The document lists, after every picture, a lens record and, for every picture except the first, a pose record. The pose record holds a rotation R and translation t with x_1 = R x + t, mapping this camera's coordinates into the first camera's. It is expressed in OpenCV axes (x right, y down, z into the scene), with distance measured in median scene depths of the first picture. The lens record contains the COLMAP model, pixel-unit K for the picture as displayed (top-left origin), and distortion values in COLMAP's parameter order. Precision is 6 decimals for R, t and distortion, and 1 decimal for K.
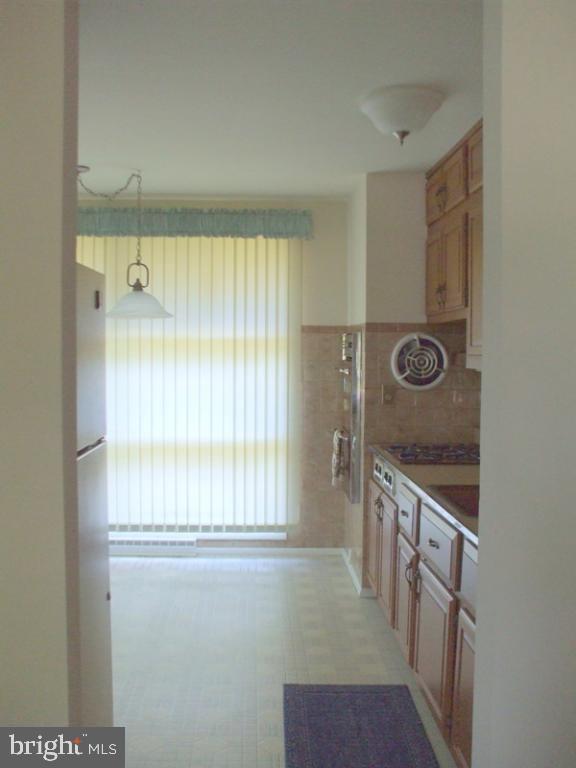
lens RADIAL K [[787.2, 0, 288.0], [0, 787.2, 384.0], [0, 0, 1]] dist [-0.210877, 0.289477]
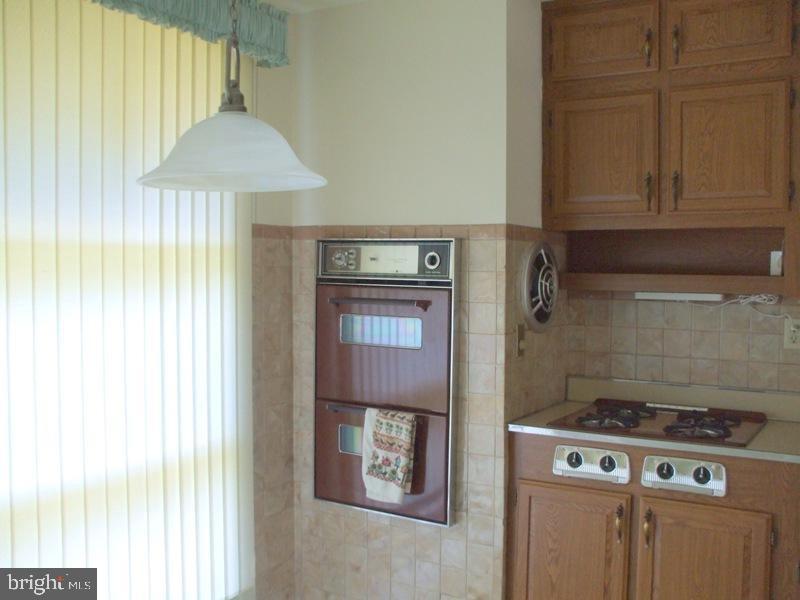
lens RADIAL K [[820.0, 0, 400.2], [0, 820.0, 306.9], [0, 0, 1]] dist [-0.210877, 0.289477]
pose [[0.556507, -0.043388, 0.829709, -0.460697], [0.030633, 0.999028, 0.031696, -0.036660], [-0.830278, 0.007778, 0.557295, 0.716343]]
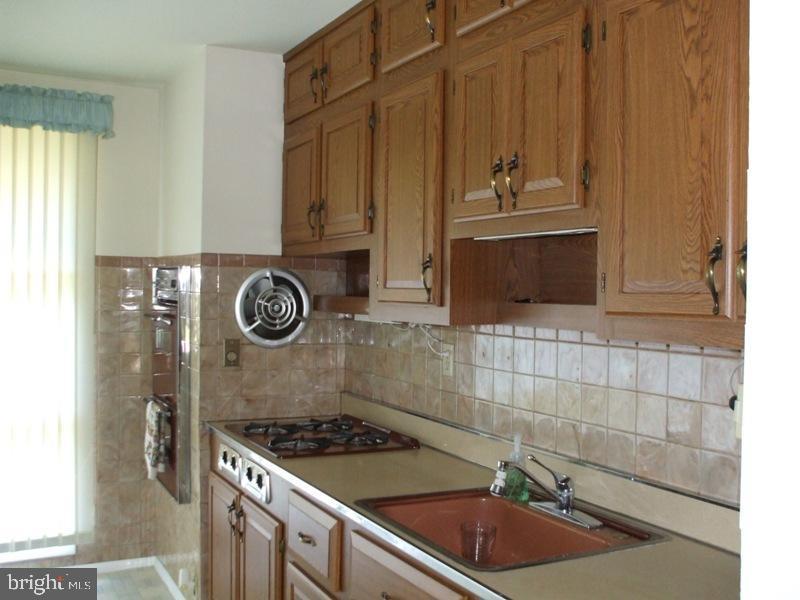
lens RADIAL K [[820.0, 0, 400.2], [0, 820.0, 306.9], [0, 0, 1]] dist [-0.210877, 0.289477]
pose [[0.901087, -0.000918, 0.433637, -0.056786], [0.008879, 0.999827, -0.016334, -0.015143], [-0.433547, 0.018568, 0.900940, 0.254793]]
